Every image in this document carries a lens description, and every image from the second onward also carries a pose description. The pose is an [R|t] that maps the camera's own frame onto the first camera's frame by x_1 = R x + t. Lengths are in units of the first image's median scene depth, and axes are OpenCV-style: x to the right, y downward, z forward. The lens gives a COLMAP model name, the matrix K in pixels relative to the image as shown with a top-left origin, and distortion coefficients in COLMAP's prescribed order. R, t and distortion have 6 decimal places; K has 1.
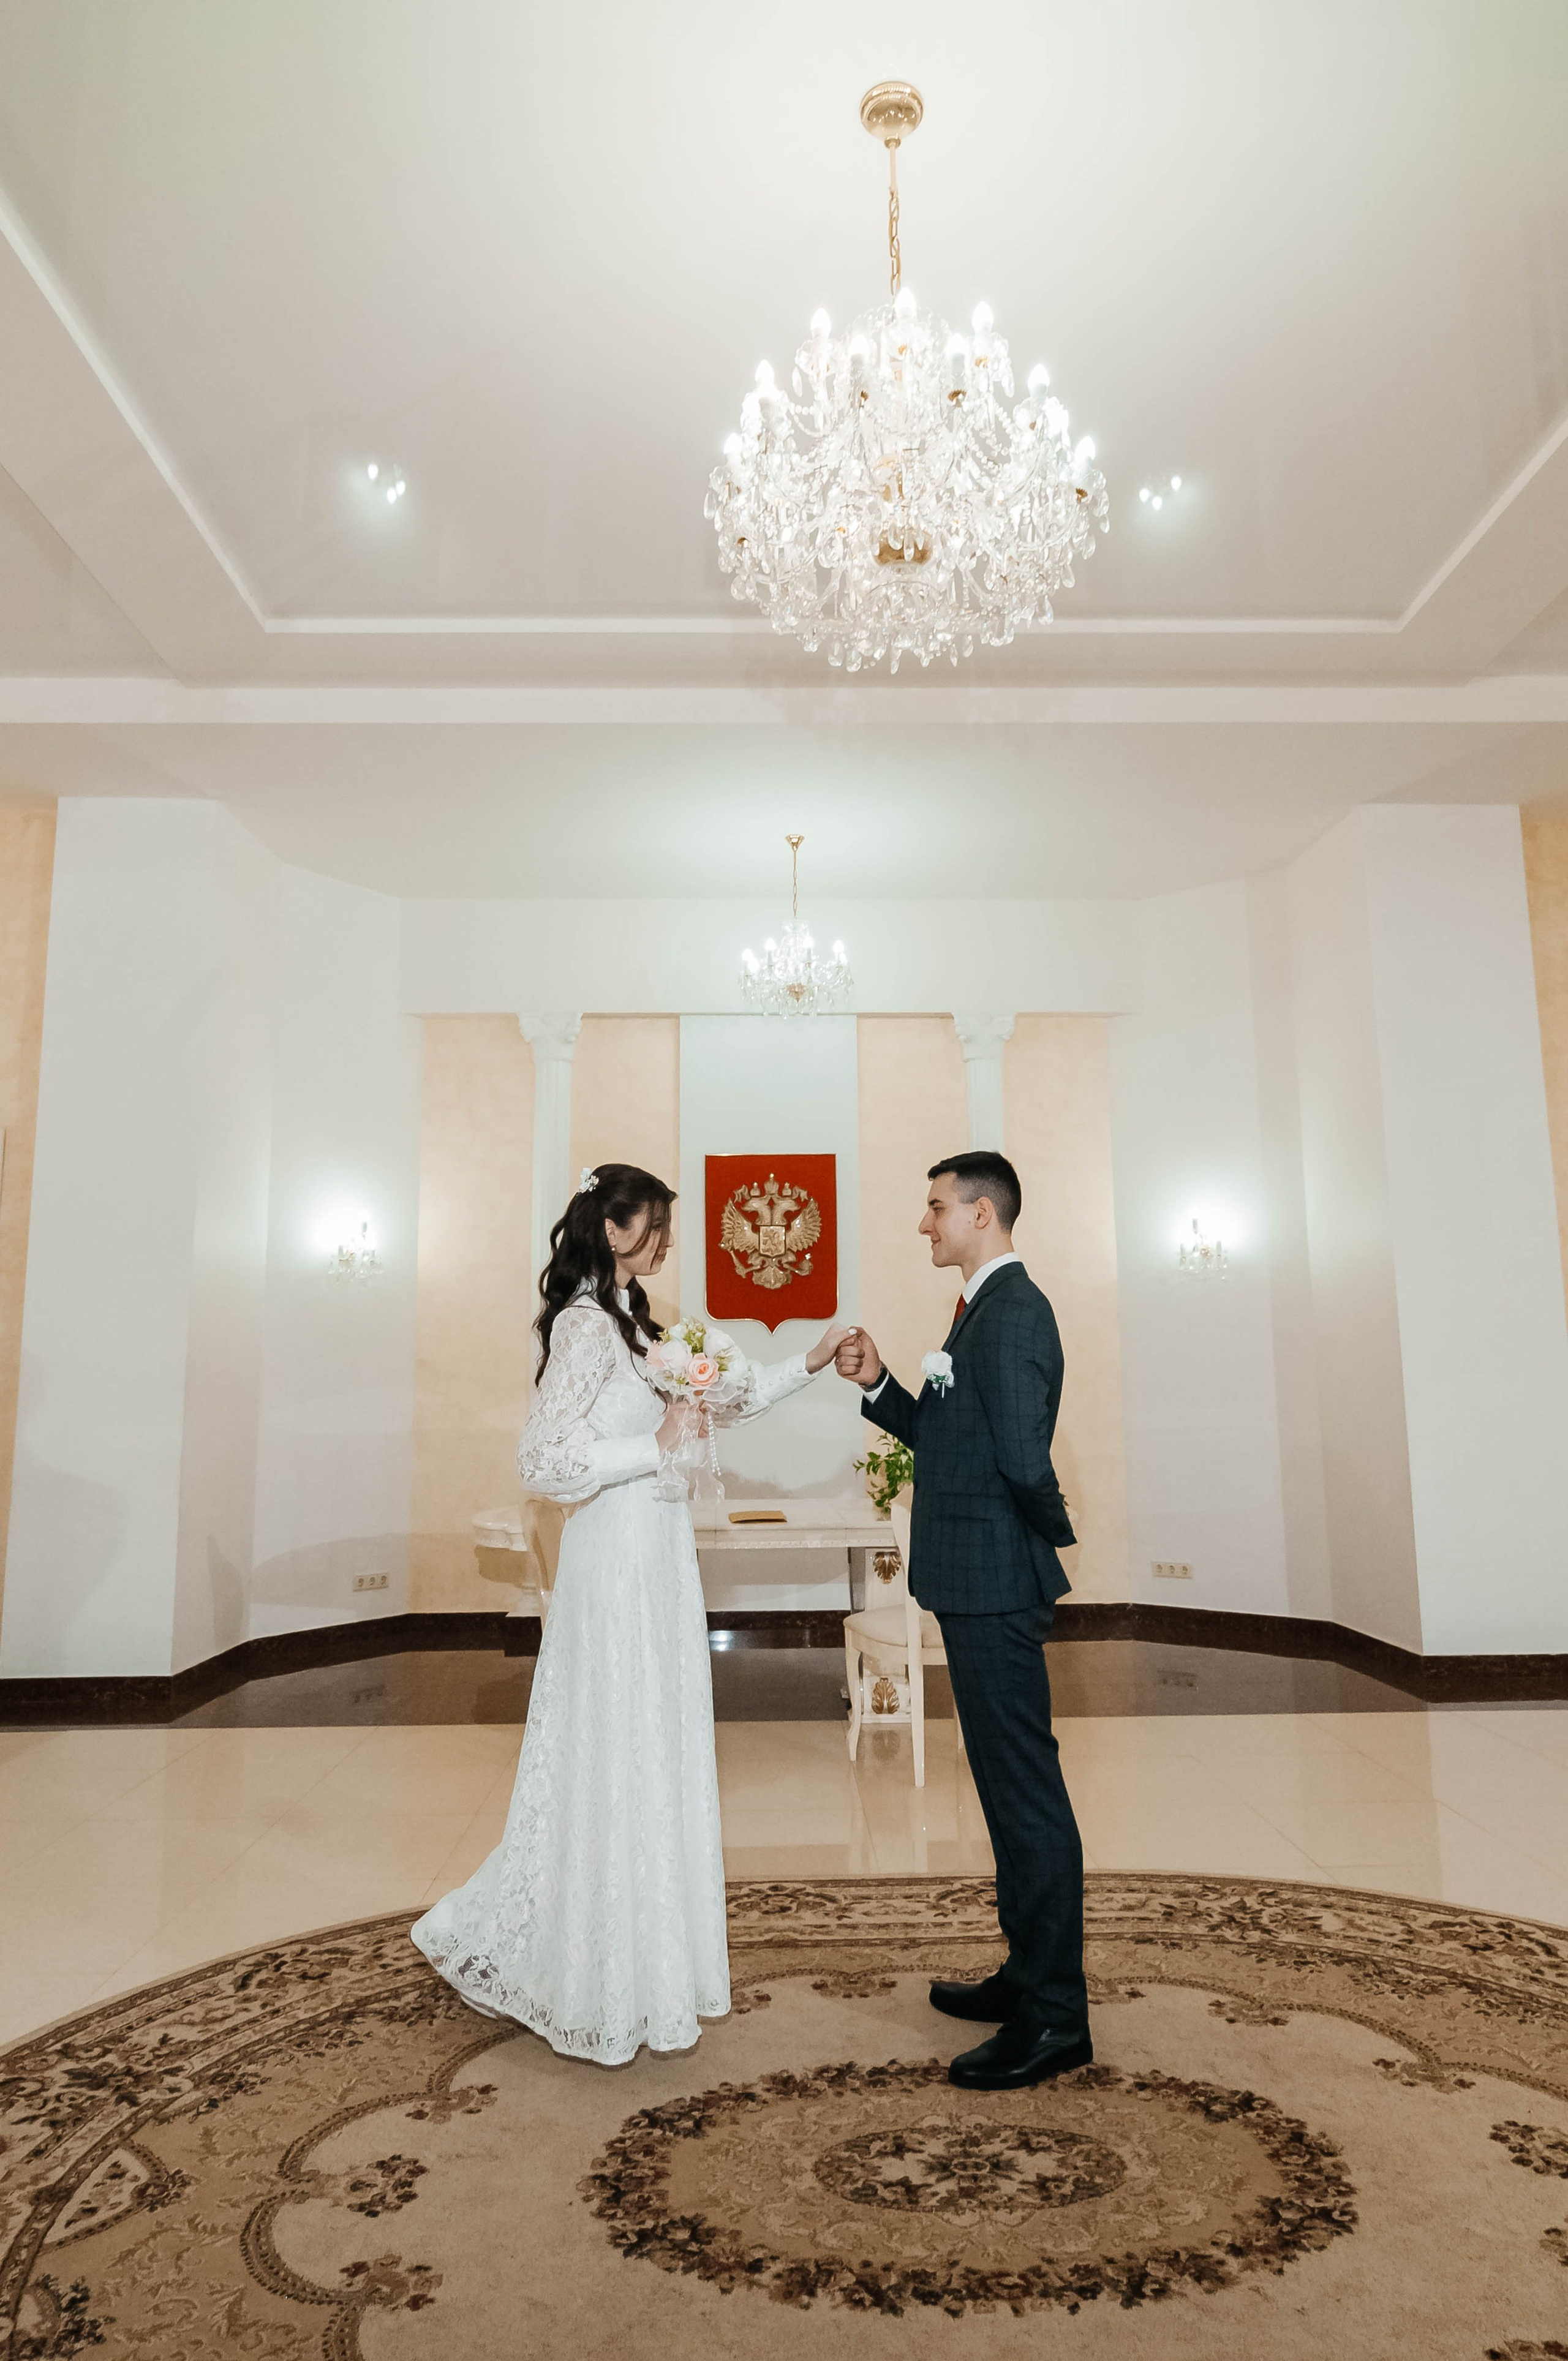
lens RADIAL K [[1469.5, 0, 772.9], [0, 1469.5, 1175.3], [0, 0, 1]] dist [-0.002863, 0.002568]
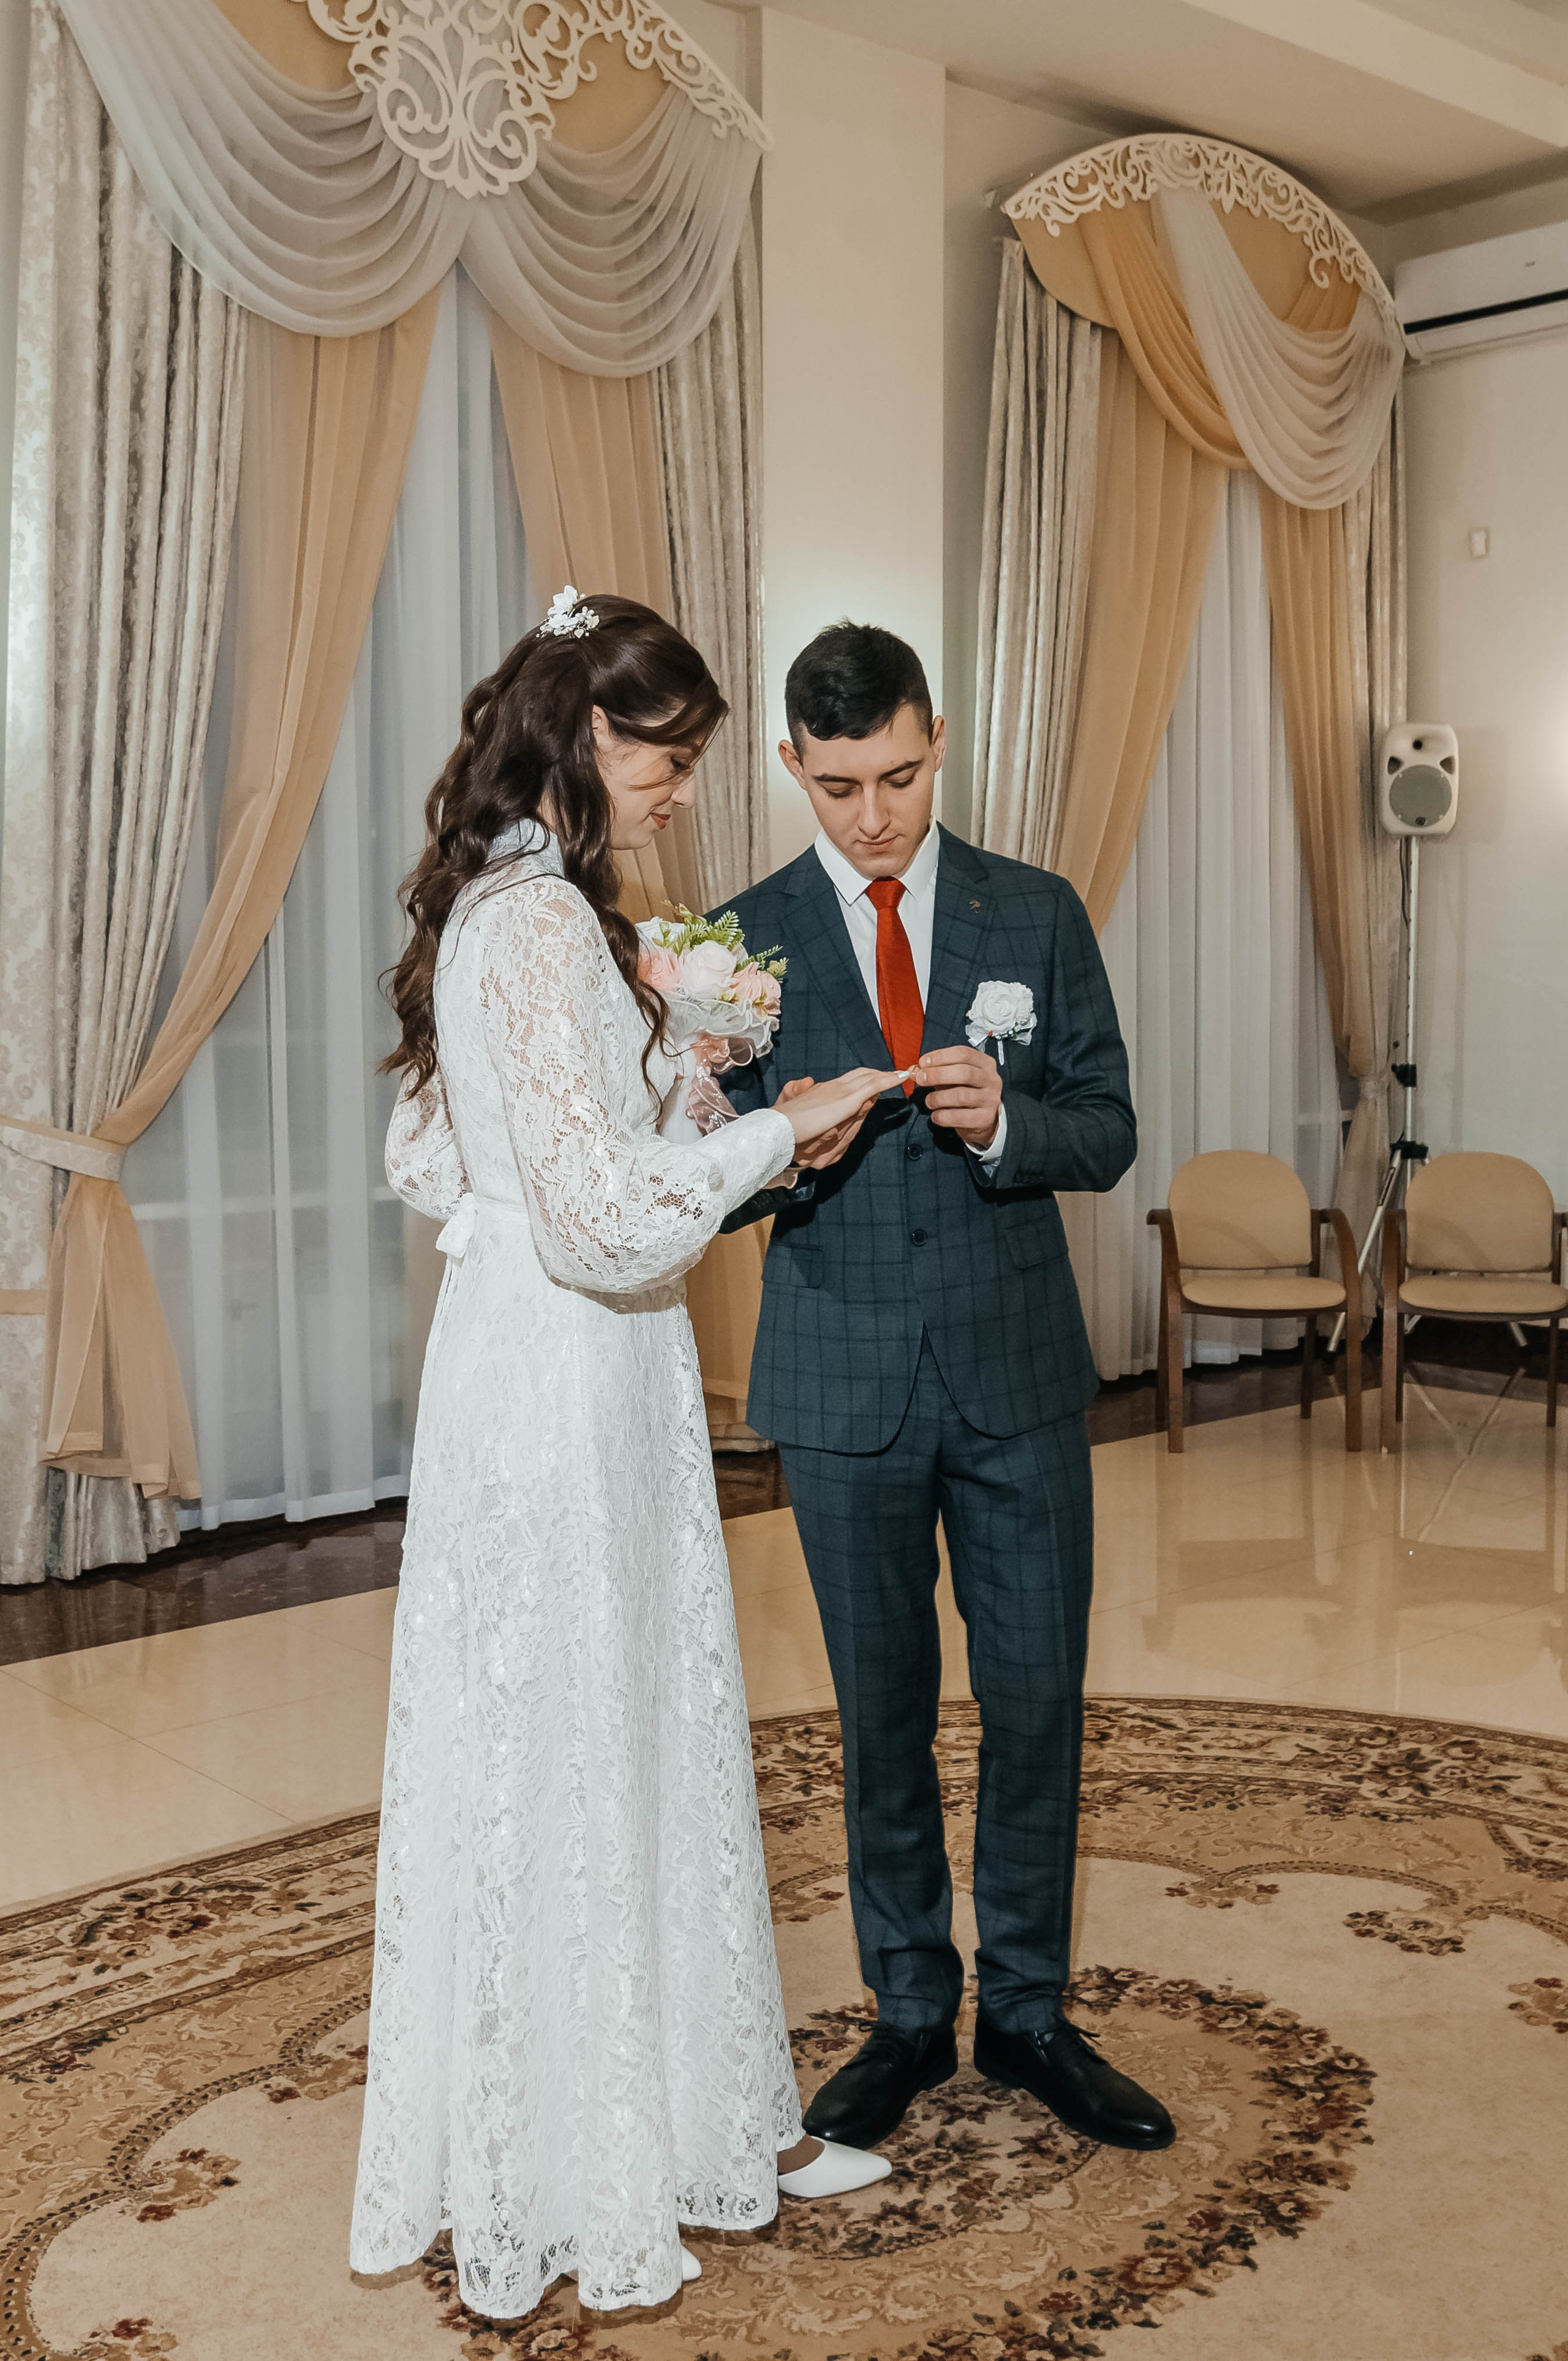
lens RADIAL K [[2526.4, 0, 792.8], [0, 2526.4, 1151.2], [0, 0, 1]] dist [-0.002262, 0.000000]
pose [[-0.761413, 0.062584, -0.645239, 0.820135], [0.096803, 0.995146, -0.017709, 0.194704], [0.640999, -0.075945, -0.763775, 1.693843]]
